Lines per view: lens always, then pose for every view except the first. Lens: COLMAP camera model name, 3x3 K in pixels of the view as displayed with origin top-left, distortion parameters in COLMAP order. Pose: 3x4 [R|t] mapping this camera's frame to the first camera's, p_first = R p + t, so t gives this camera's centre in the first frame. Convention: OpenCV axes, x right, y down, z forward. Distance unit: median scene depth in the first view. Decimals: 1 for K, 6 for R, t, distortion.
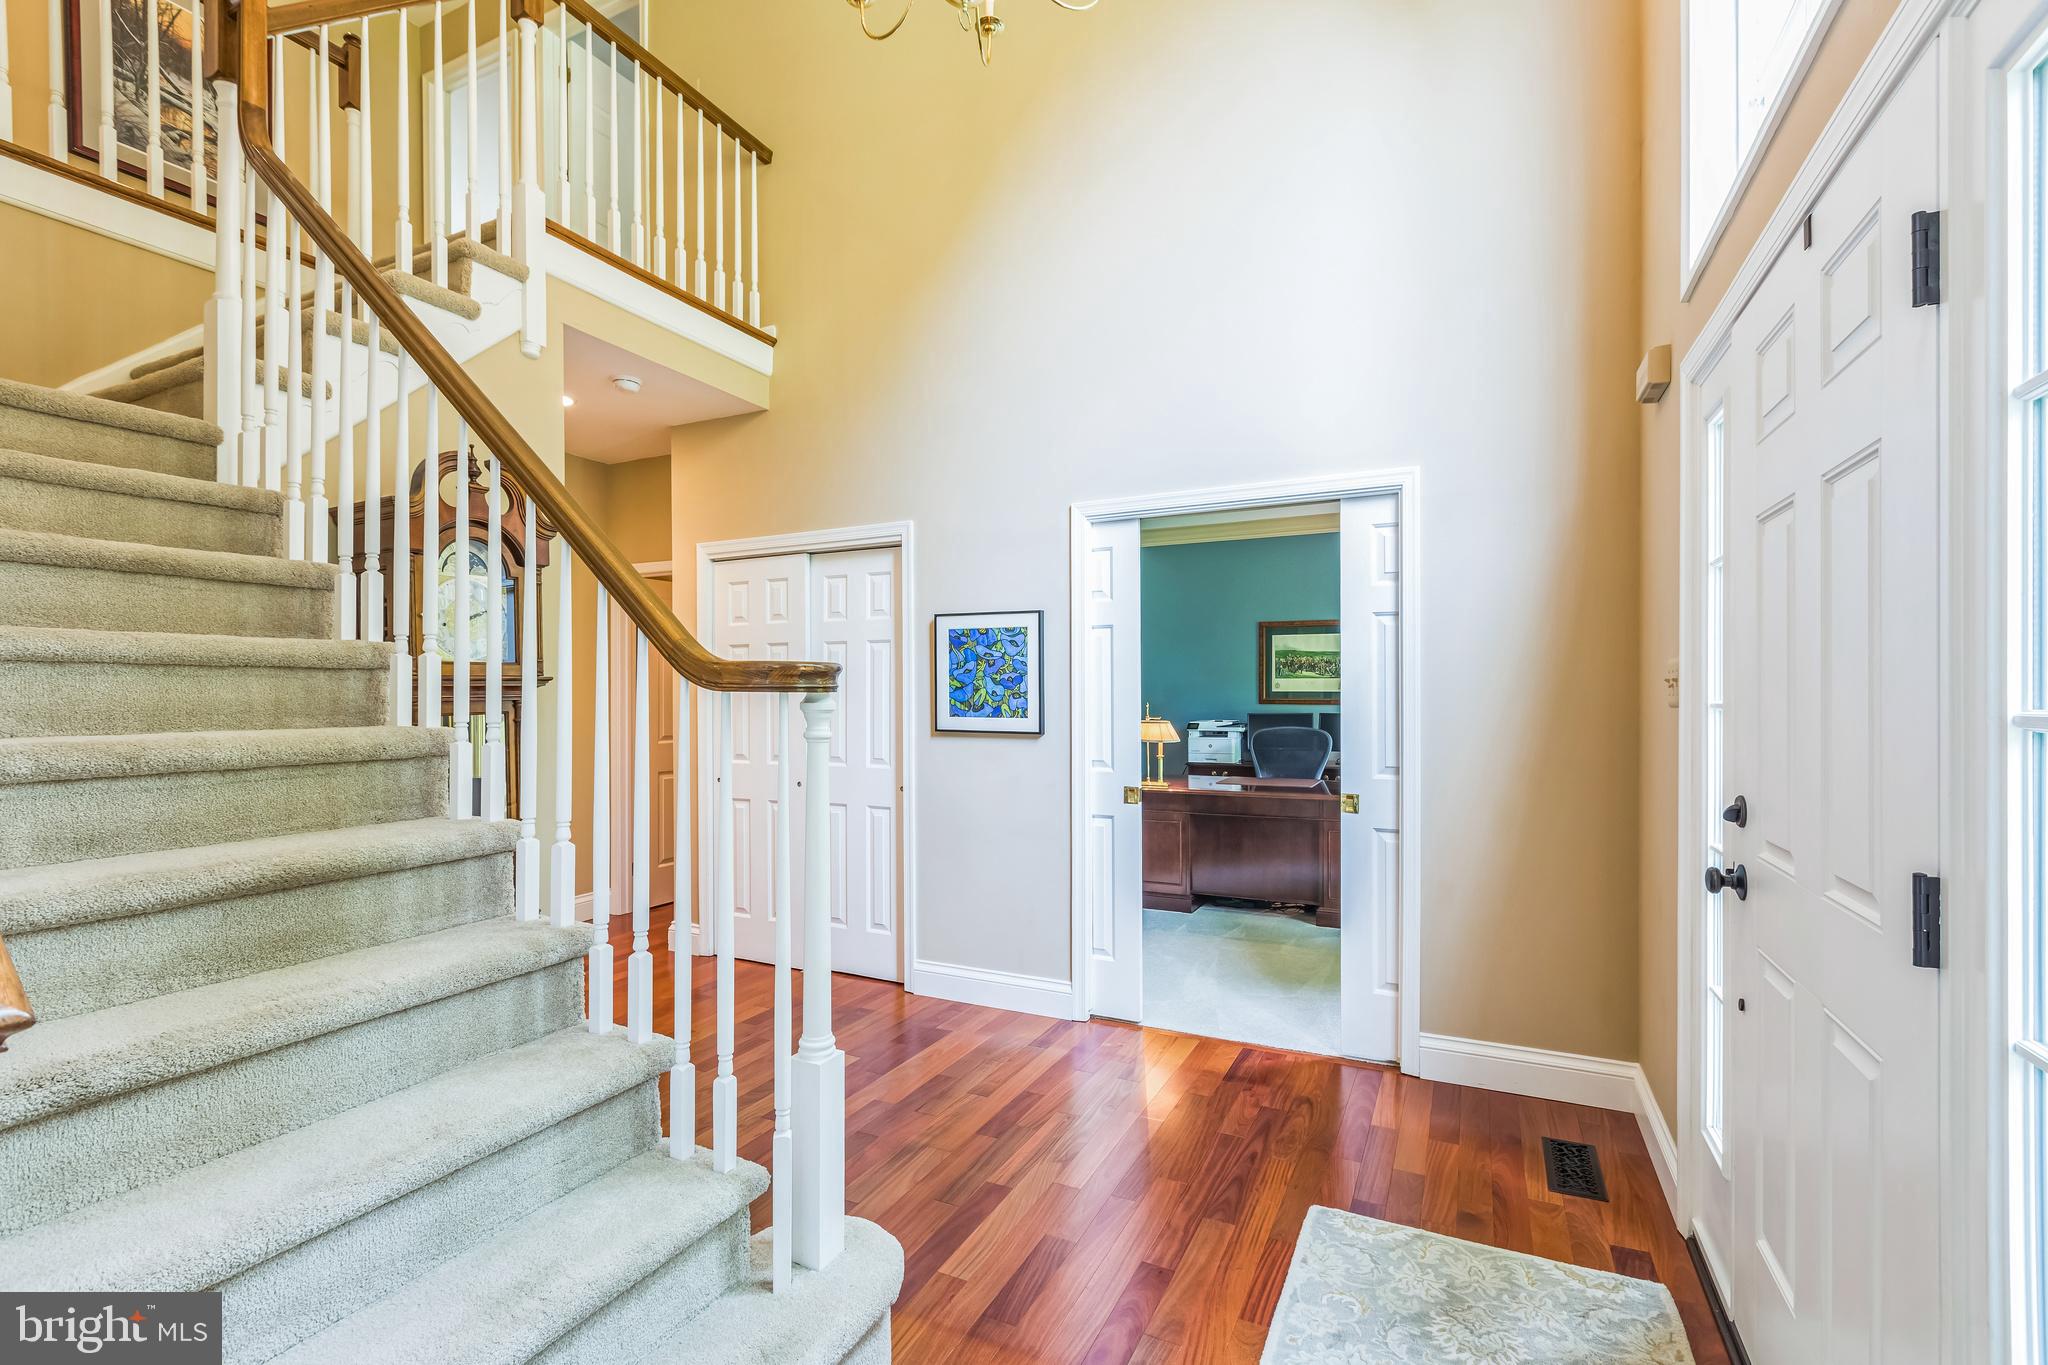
lens RADIAL K [[918.6, 0, 1024.0], [0, 918.6, 682.5], [0, 0, 1]] dist [0.000612, -0.000080]
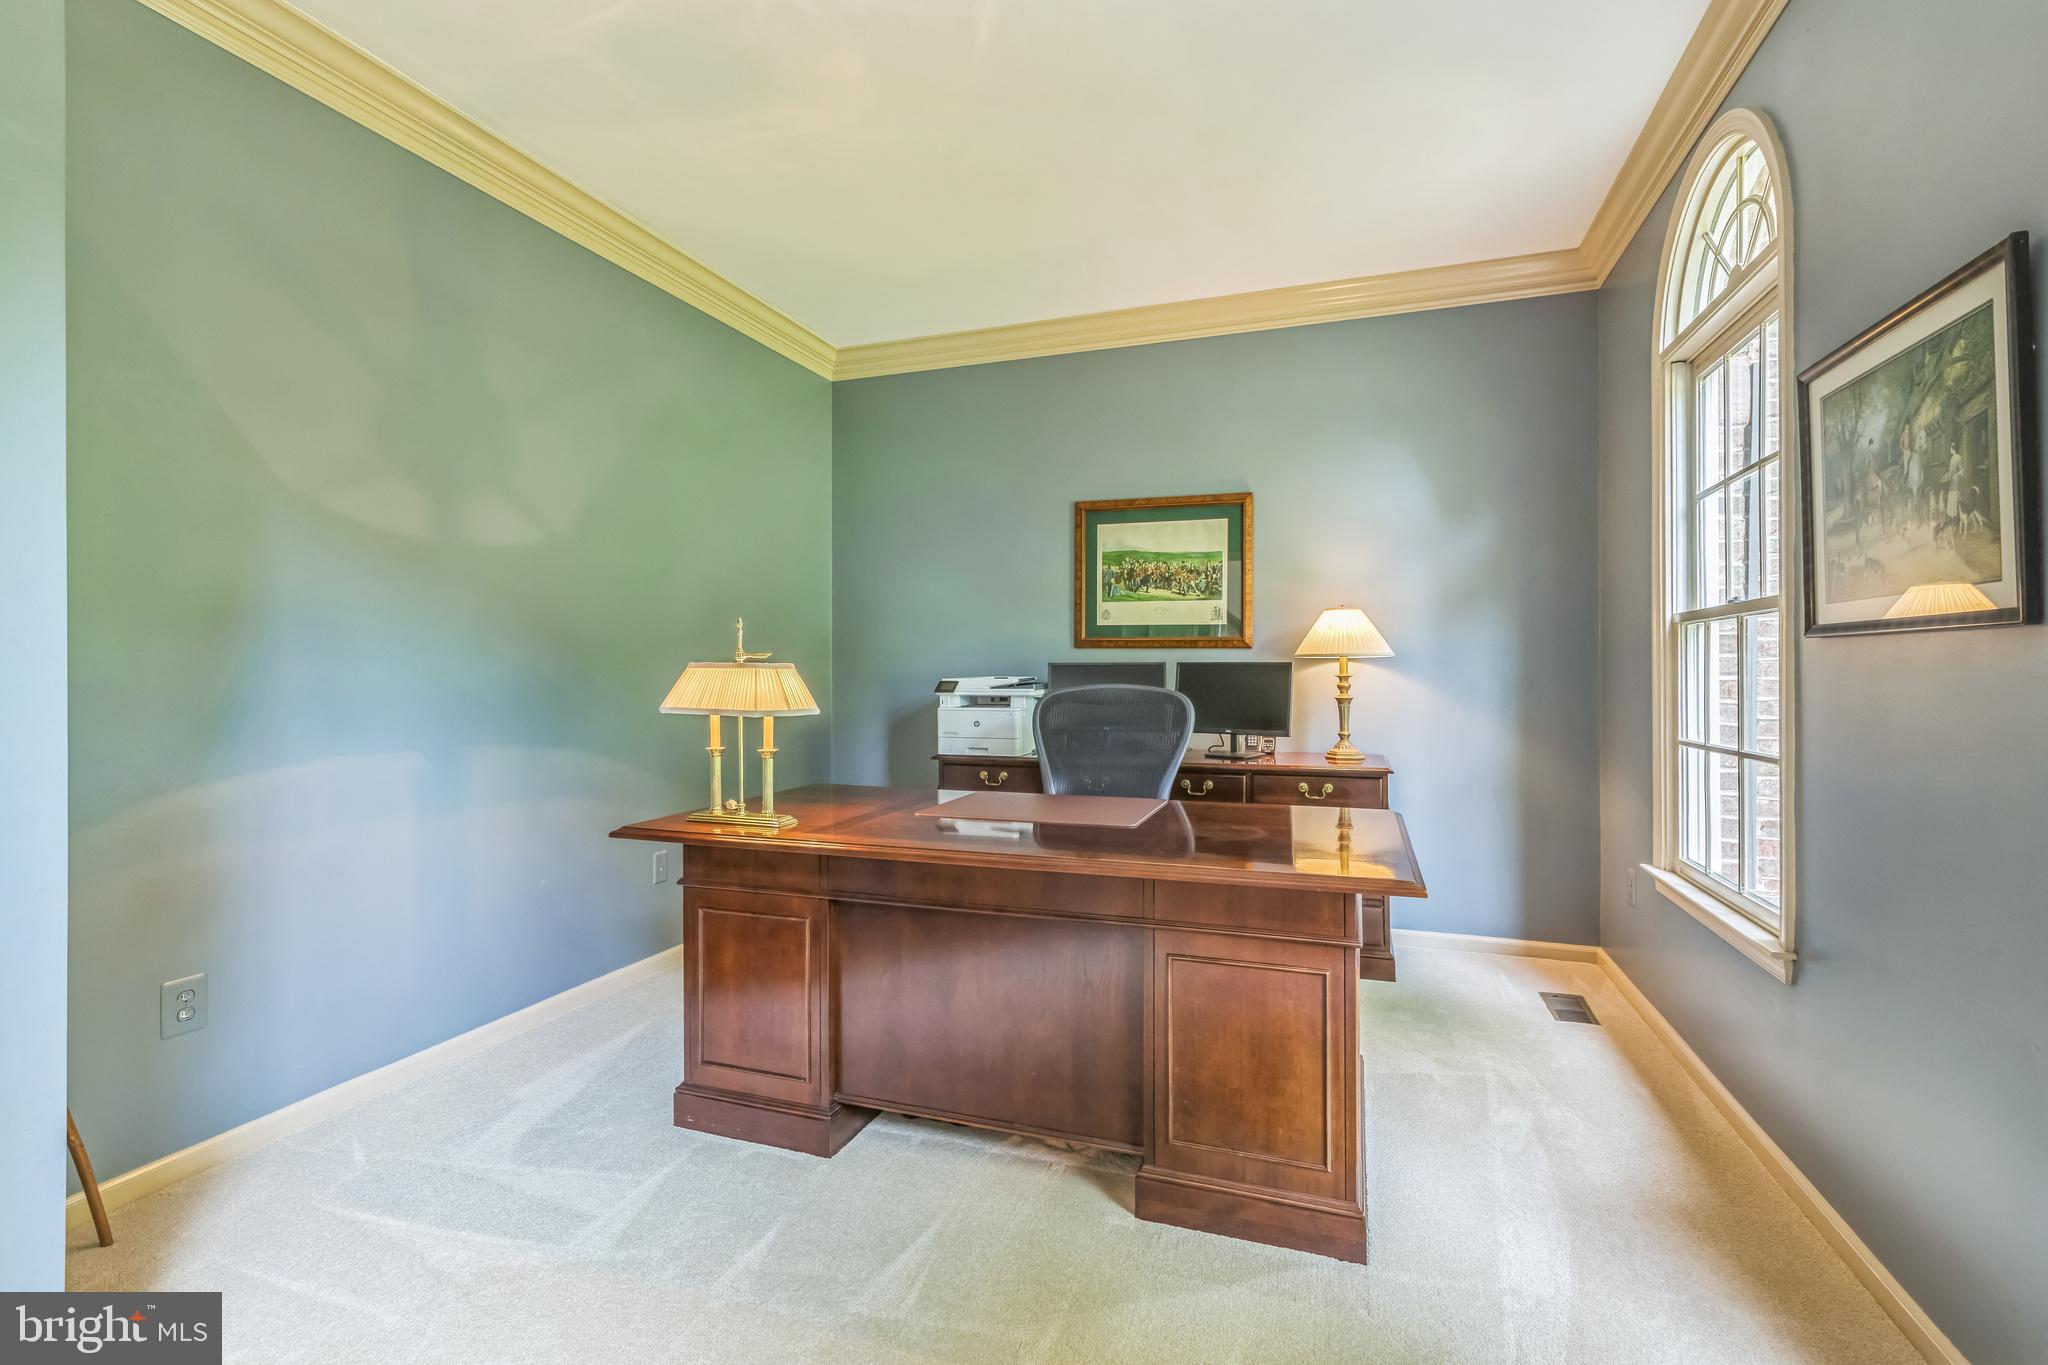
lens RADIAL K [[918.6, 0, 1024.0], [0, 918.6, 682.5], [0, 0, 1]] dist [0.000612, -0.000080]
pose [[0.992806, 0.001965, 0.119717, 0.163431], [-0.004845, 0.999706, 0.023769, 0.031989], [-0.119635, -0.024178, 0.992523, 0.461802]]
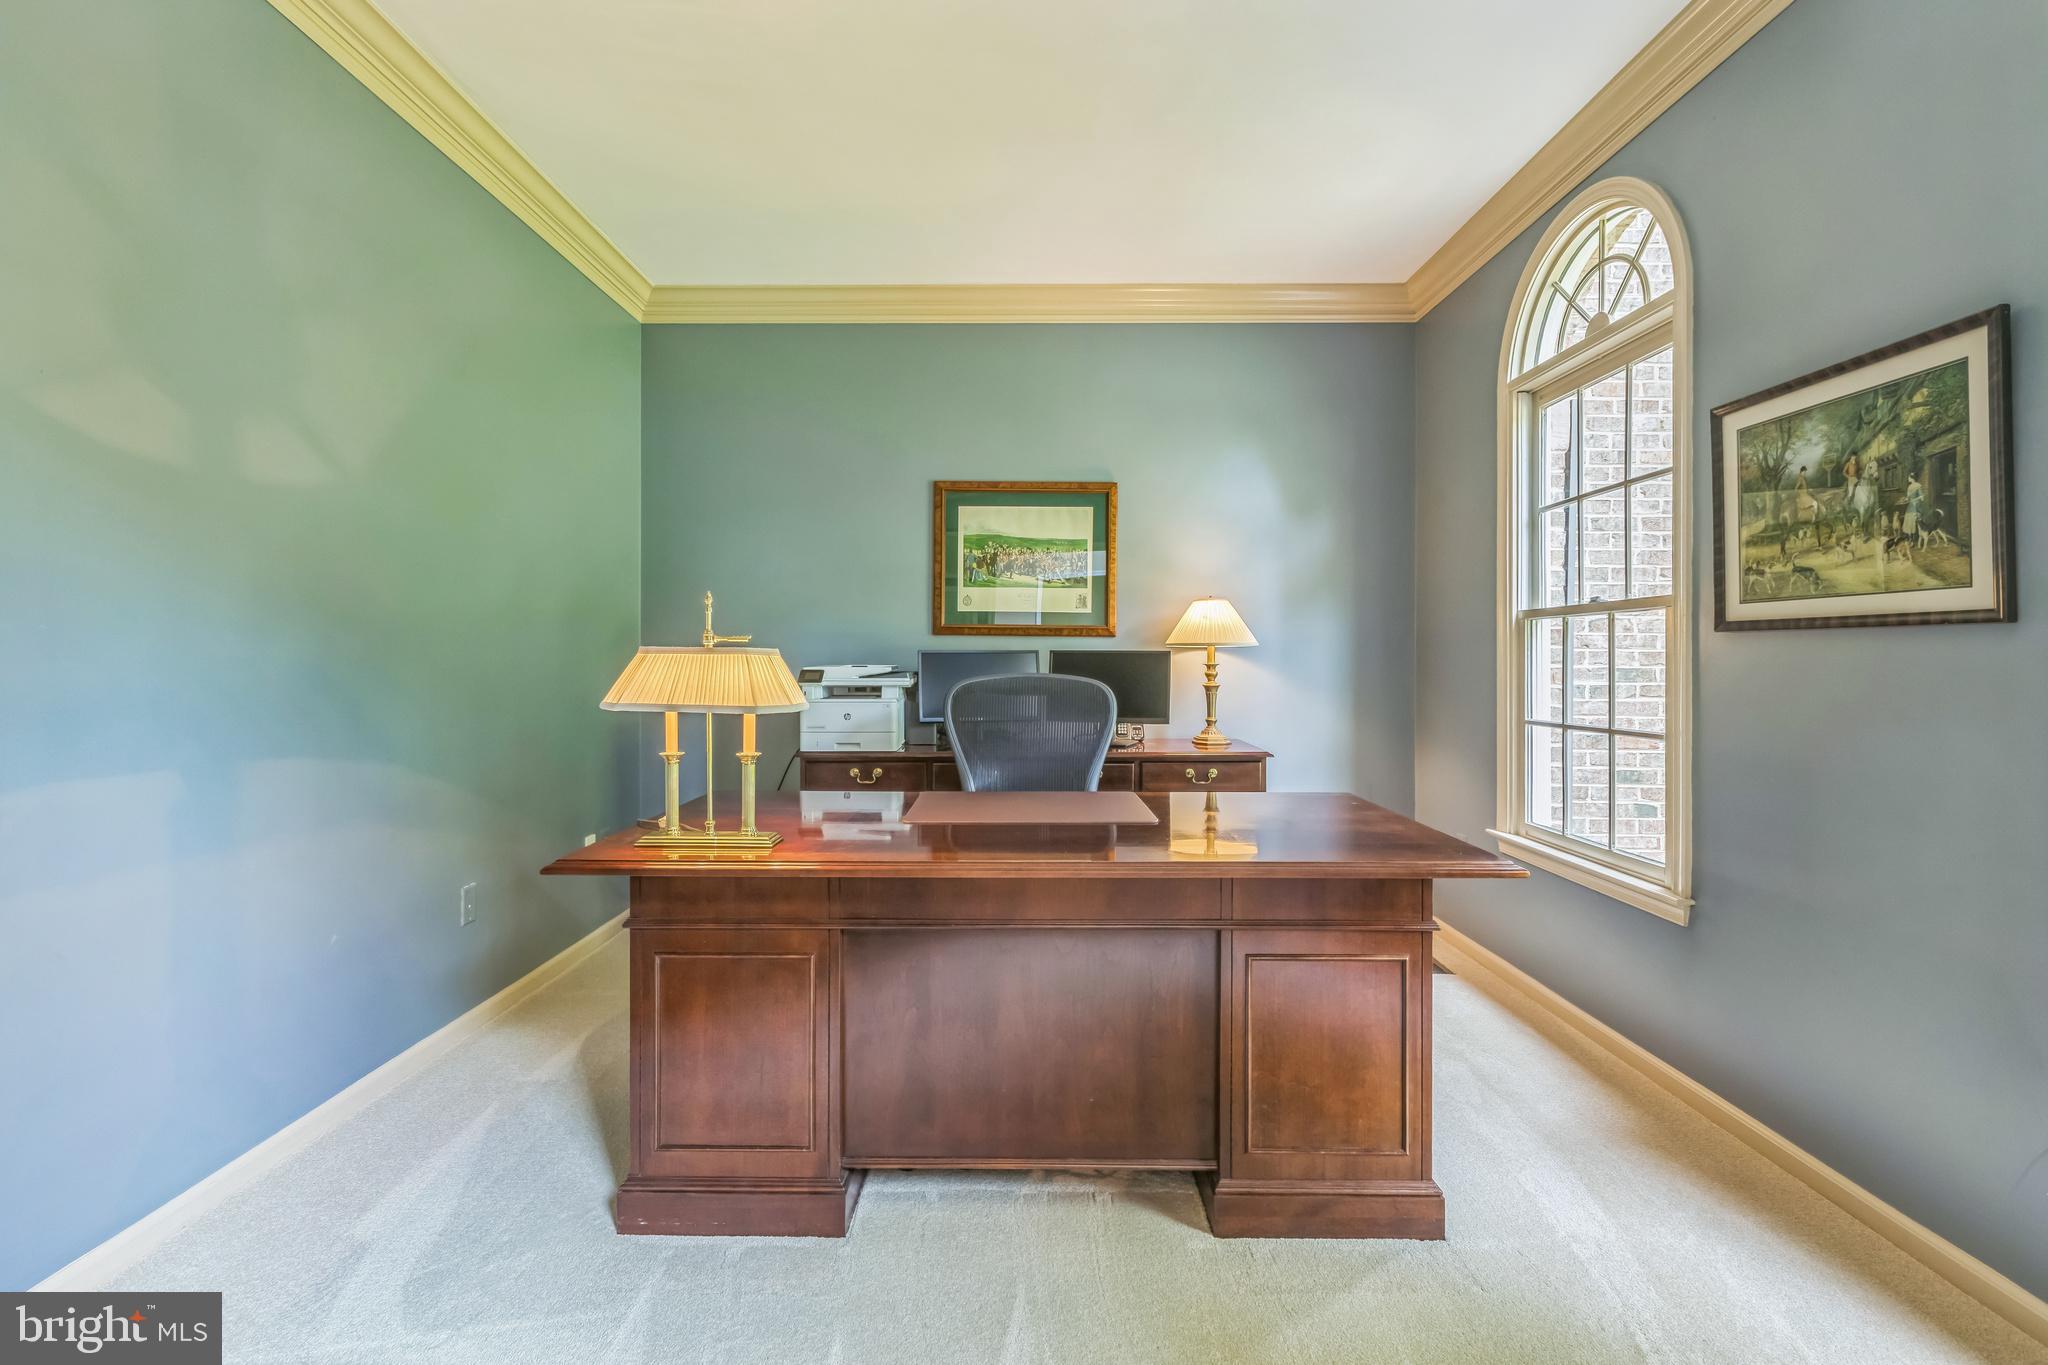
lens RADIAL K [[914.3, 0, 1018.4], [0, 914.3, 670.9], [0, 0, 1]] dist [0.001611, 0.000022]
pose [[0.900227, 0.000563, 0.435420, 0.072742], [-0.010685, 0.999727, 0.020799, 0.033548], [-0.435289, -0.023377, 0.899987, 0.518484]]
